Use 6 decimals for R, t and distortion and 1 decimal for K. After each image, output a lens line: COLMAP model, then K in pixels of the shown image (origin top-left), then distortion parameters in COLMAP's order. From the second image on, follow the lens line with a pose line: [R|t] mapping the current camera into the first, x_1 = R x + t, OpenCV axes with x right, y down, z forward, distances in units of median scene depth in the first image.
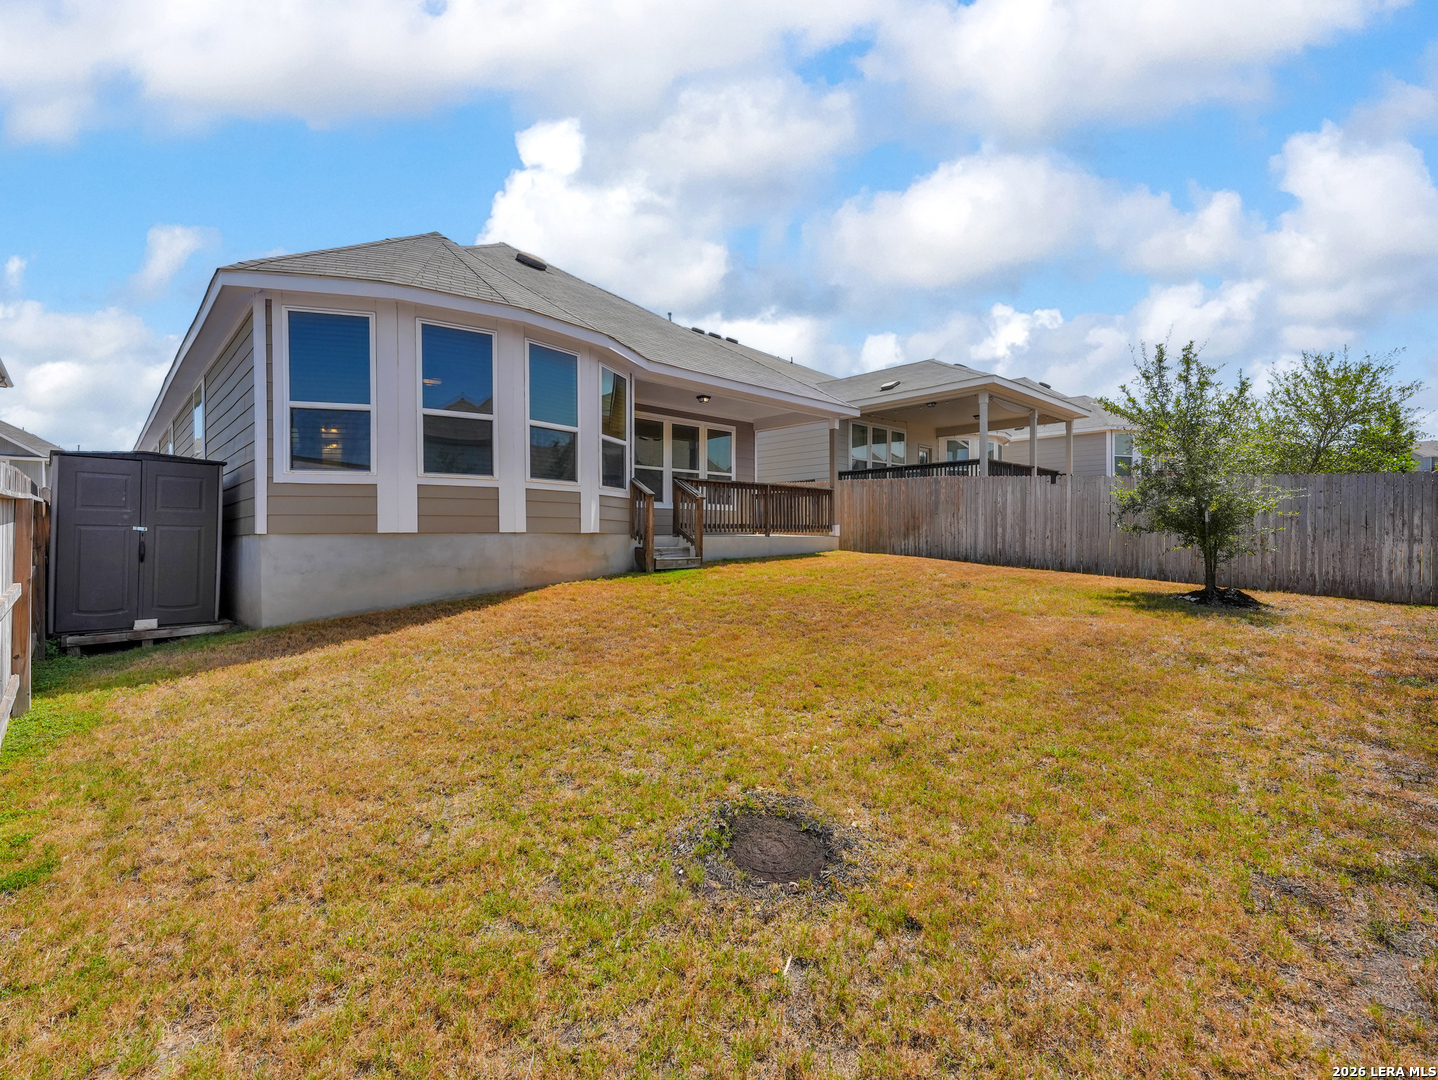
lens RADIAL K [[660.6, 0, 720.7], [0, 660.6, 540.1], [0, 0, 1]] dist [0.018250, 0.000132]
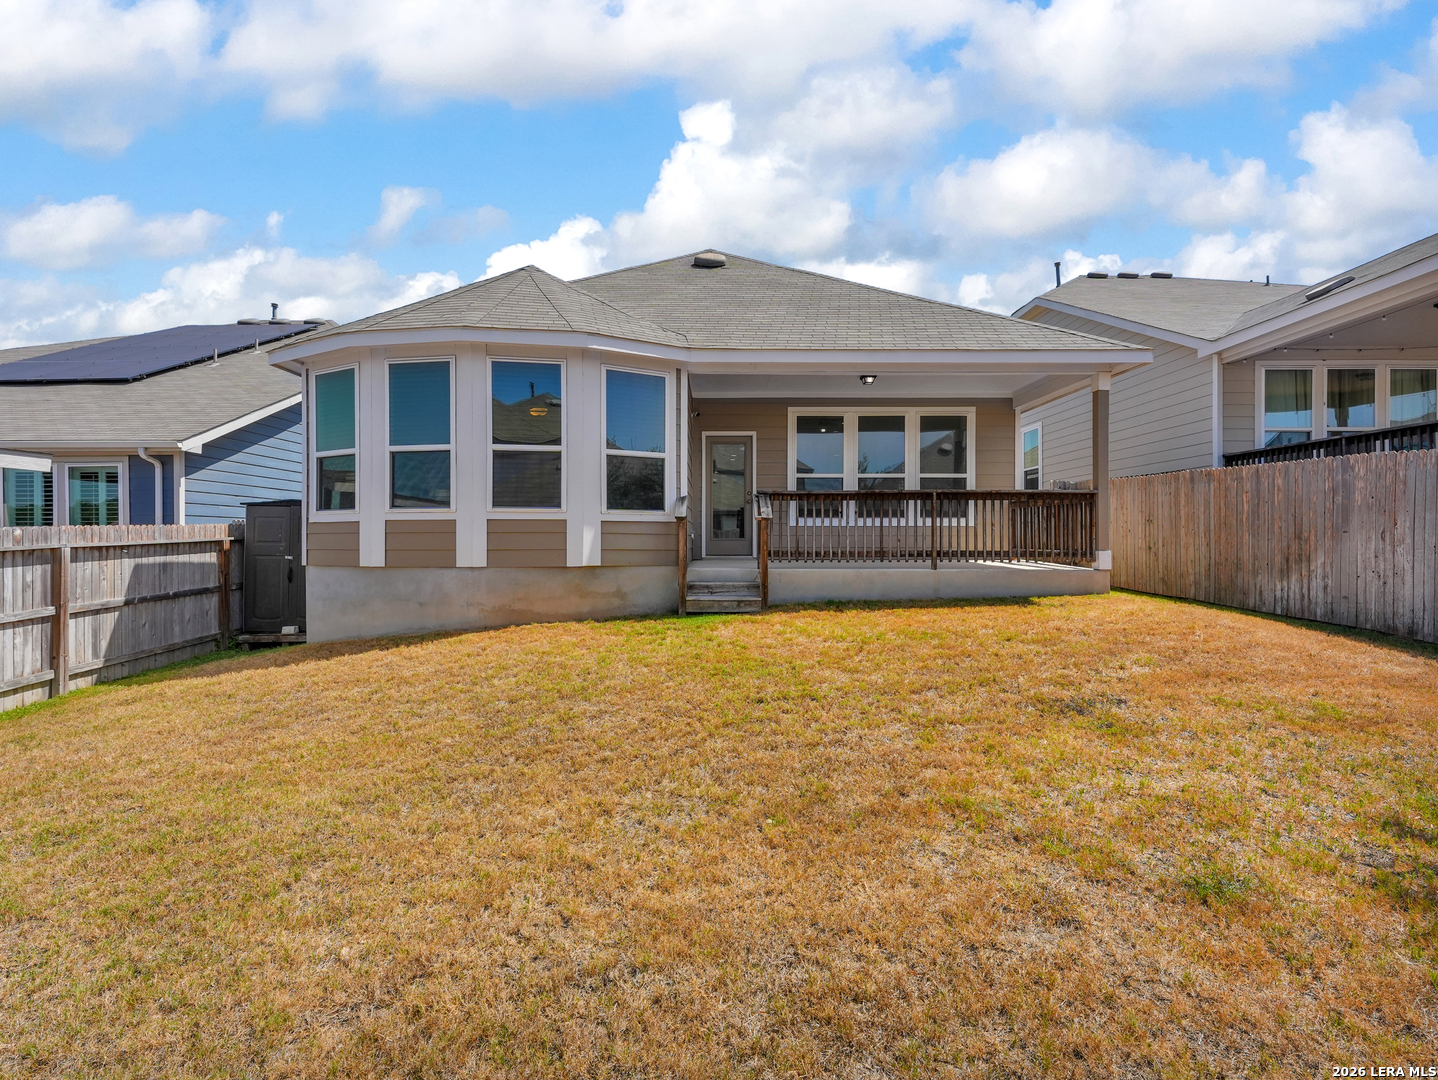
lens RADIAL K [[660.6, 0, 715.6], [0, 660.6, 538.7], [0, 0, 1]] dist [0.018250, 0.000132]
pose [[0.729939, 0.007158, -0.683475, 0.492876], [-0.008032, 0.999966, 0.001894, -0.047999], [0.683465, 0.004107, 0.729971, 0.470453]]
